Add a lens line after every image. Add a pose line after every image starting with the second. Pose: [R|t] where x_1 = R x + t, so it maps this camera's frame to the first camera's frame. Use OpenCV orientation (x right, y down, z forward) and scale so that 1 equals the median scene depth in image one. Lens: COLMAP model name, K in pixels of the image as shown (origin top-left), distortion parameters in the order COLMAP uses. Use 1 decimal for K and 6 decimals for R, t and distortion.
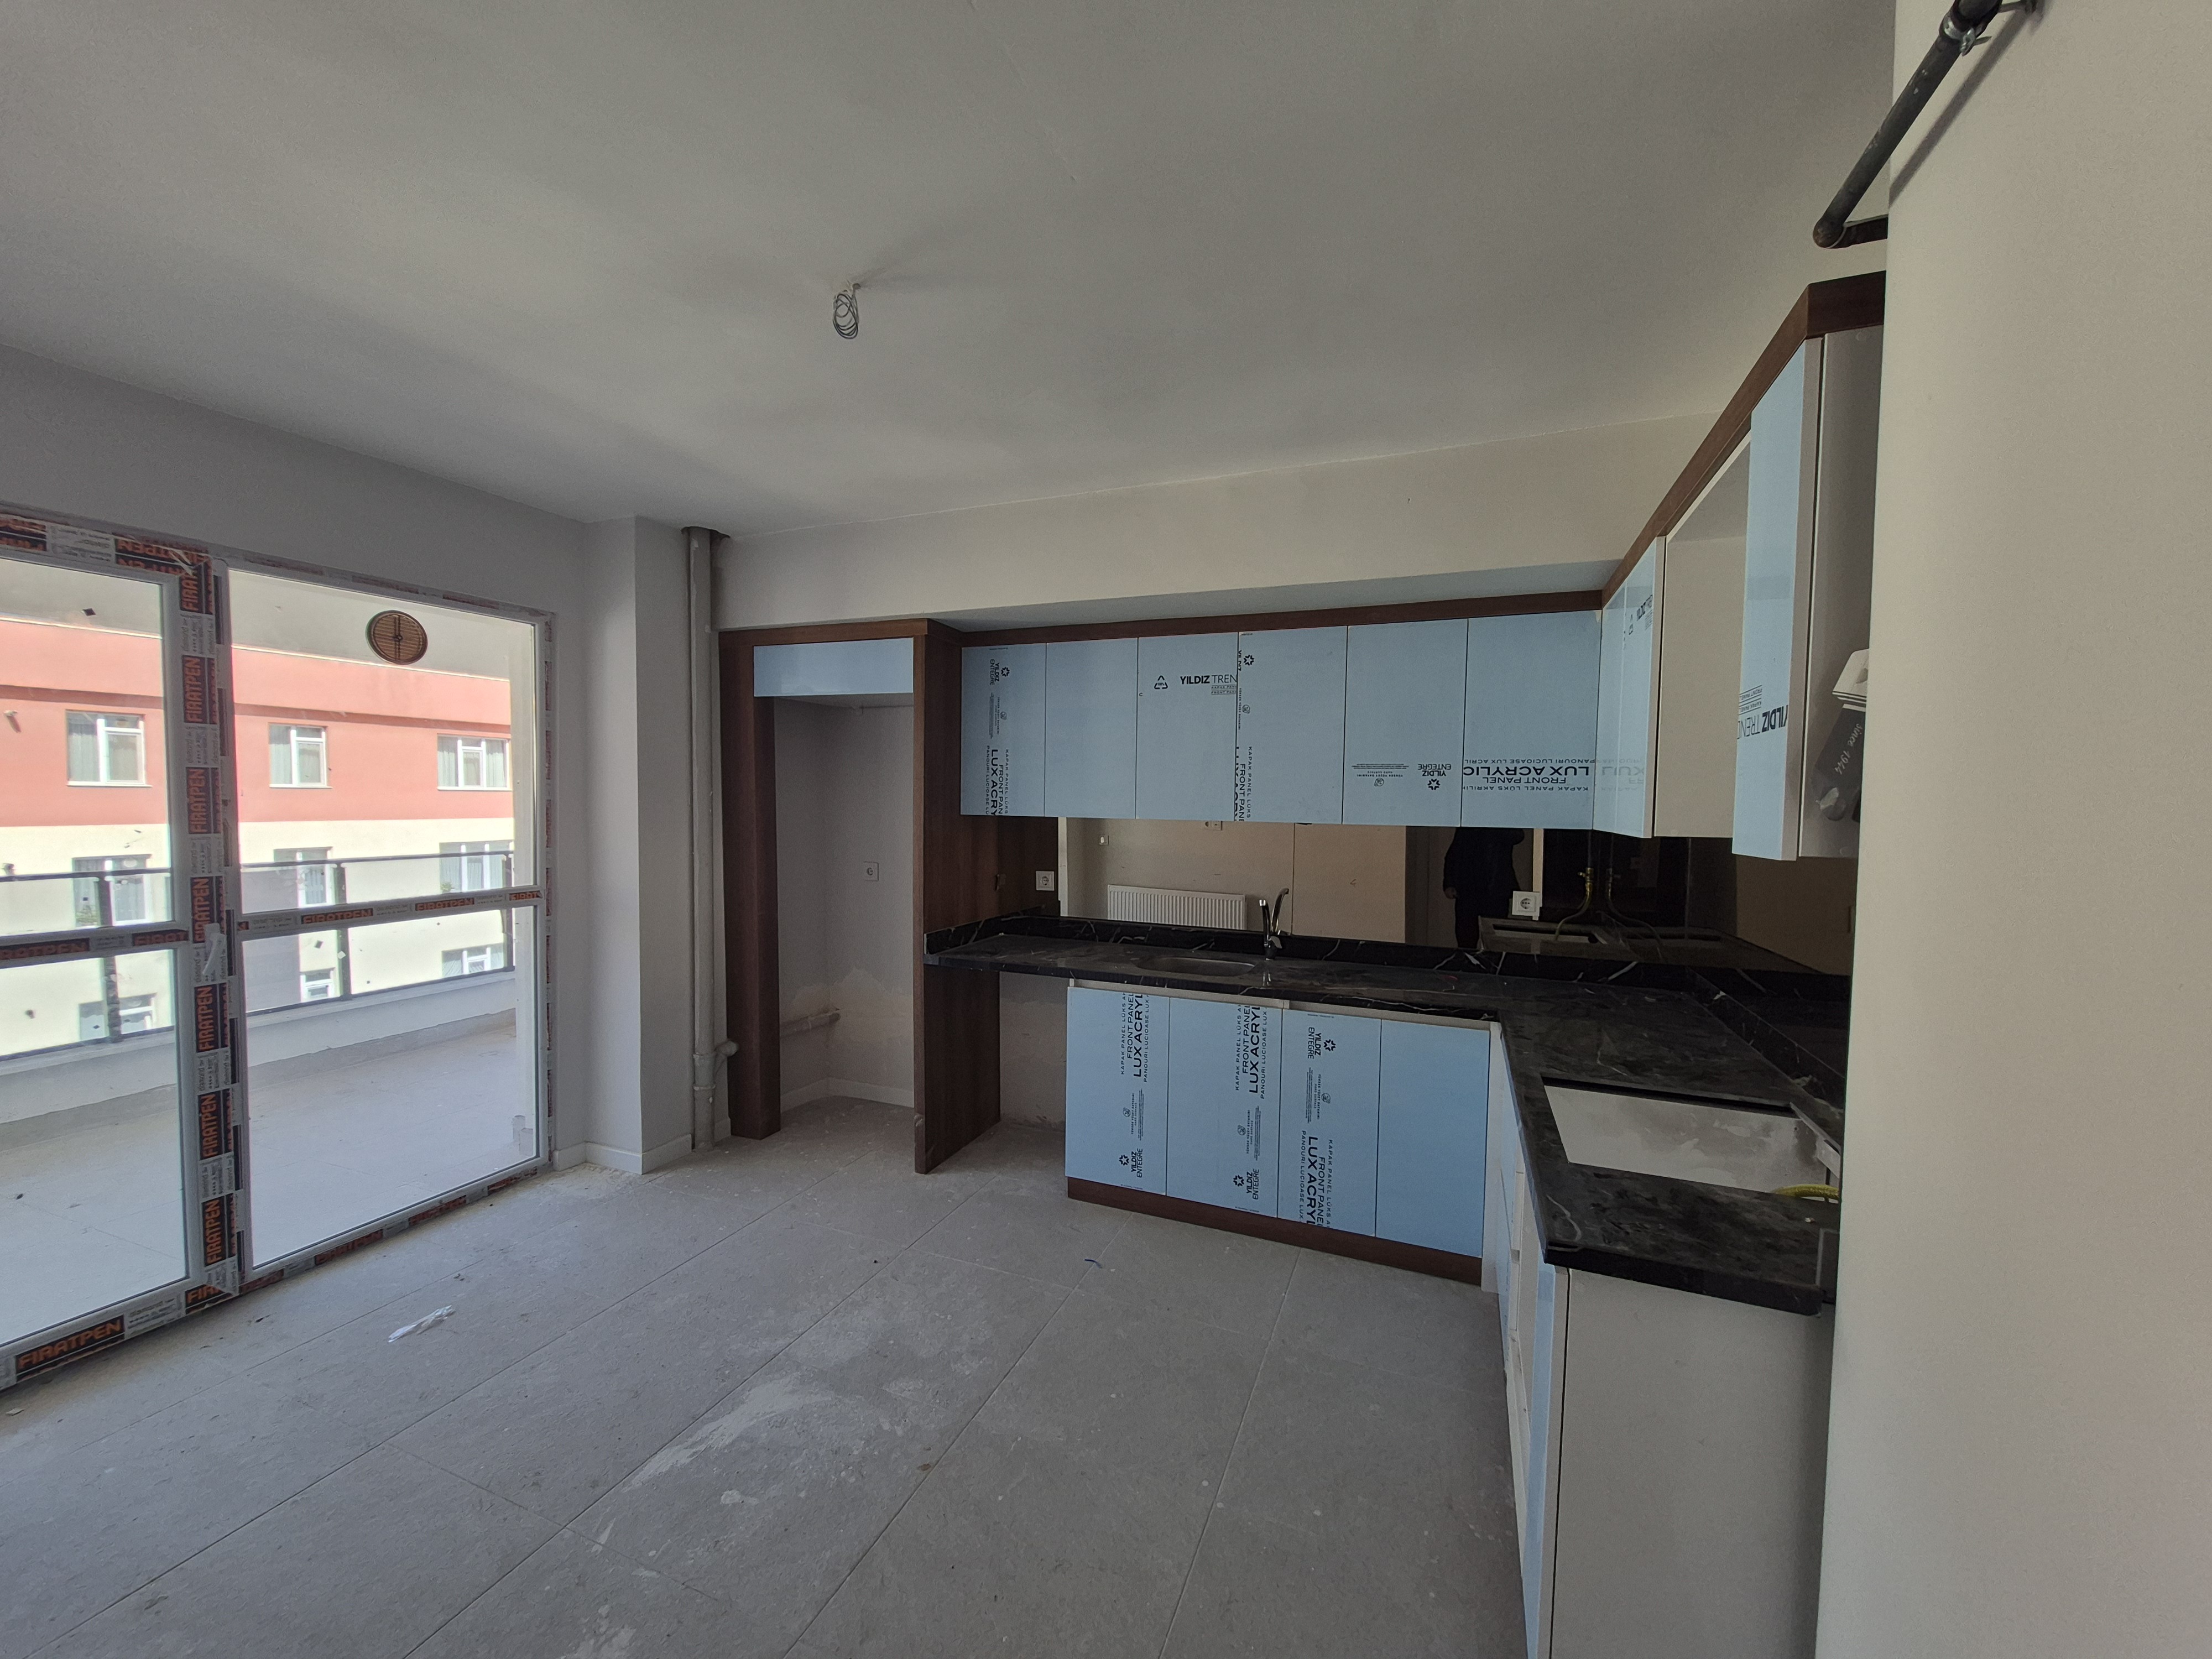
lens RADIAL K [[866.5, 0, 1088.3], [0, 866.5, 828.9], [0, 0, 1]] dist [0.000184, -0.000648]
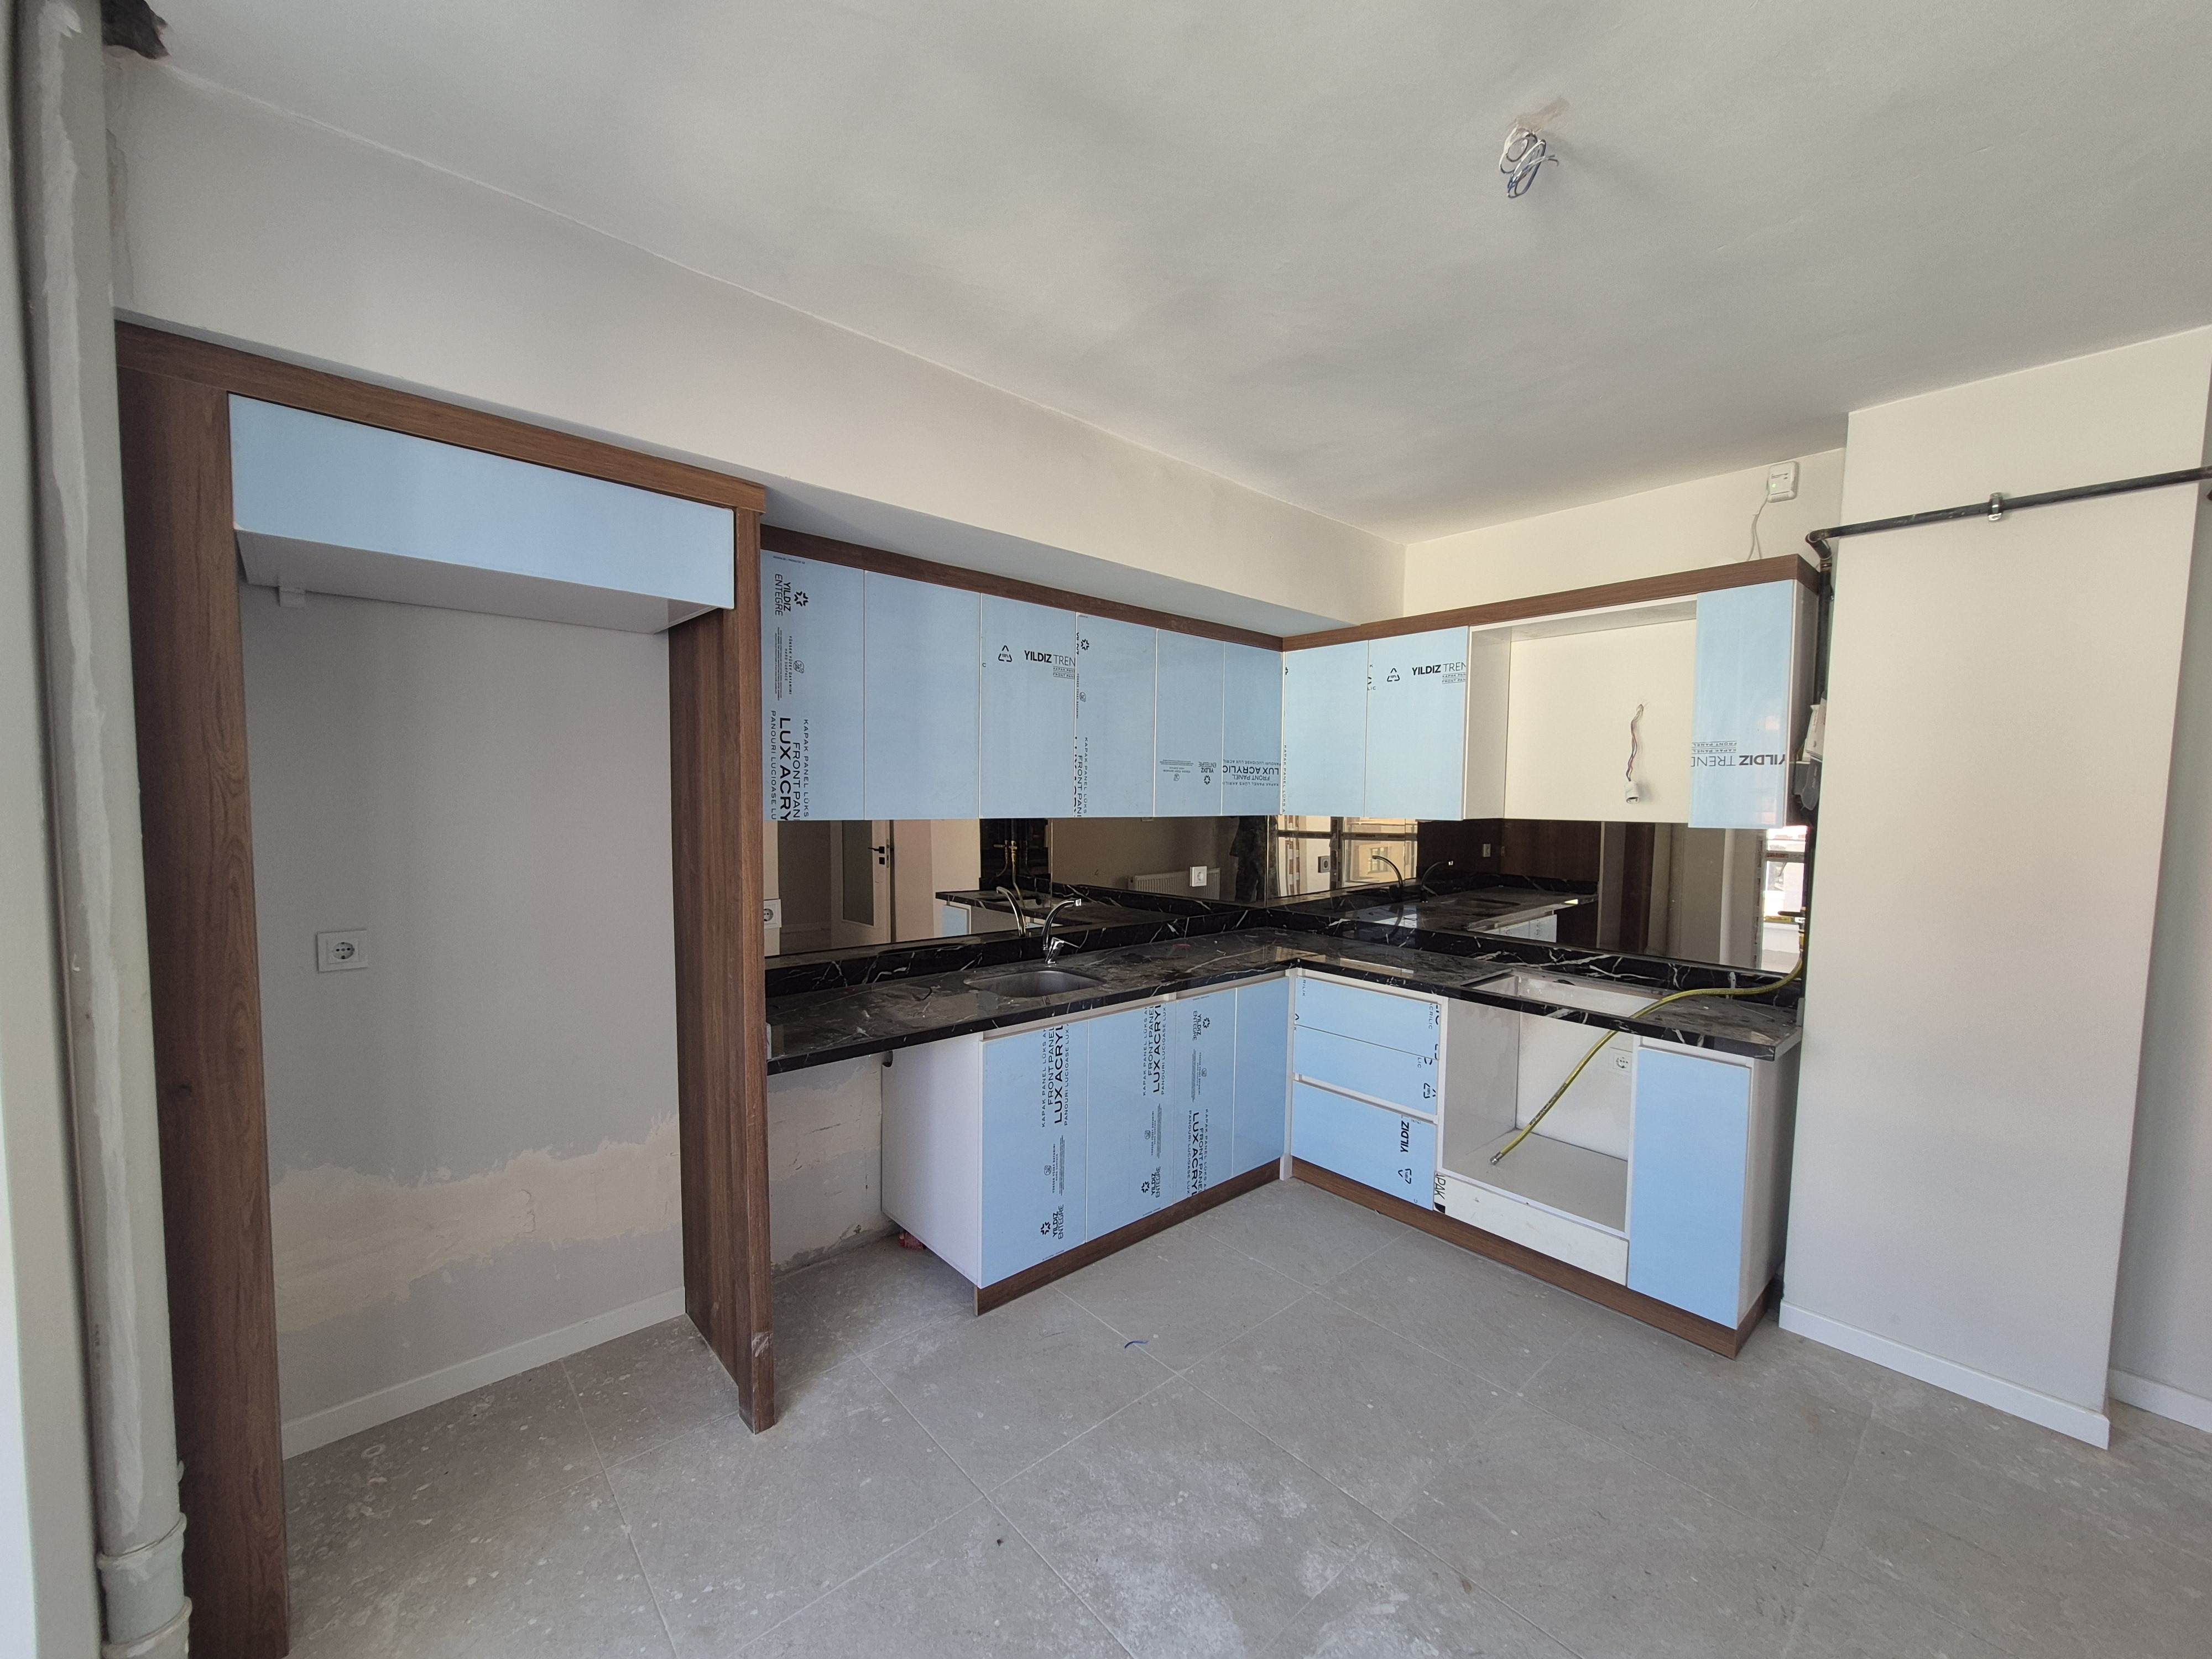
lens RADIAL K [[866.5, 0, 1108.9], [0, 866.5, 831.3], [0, 0, 1]] dist [0.000184, -0.000648]
pose [[0.434811, -0.047756, 0.899254, -0.699632], [0.026844, 0.998836, 0.040064, -0.032643], [-0.900121, 0.006719, 0.435587, 0.611454]]
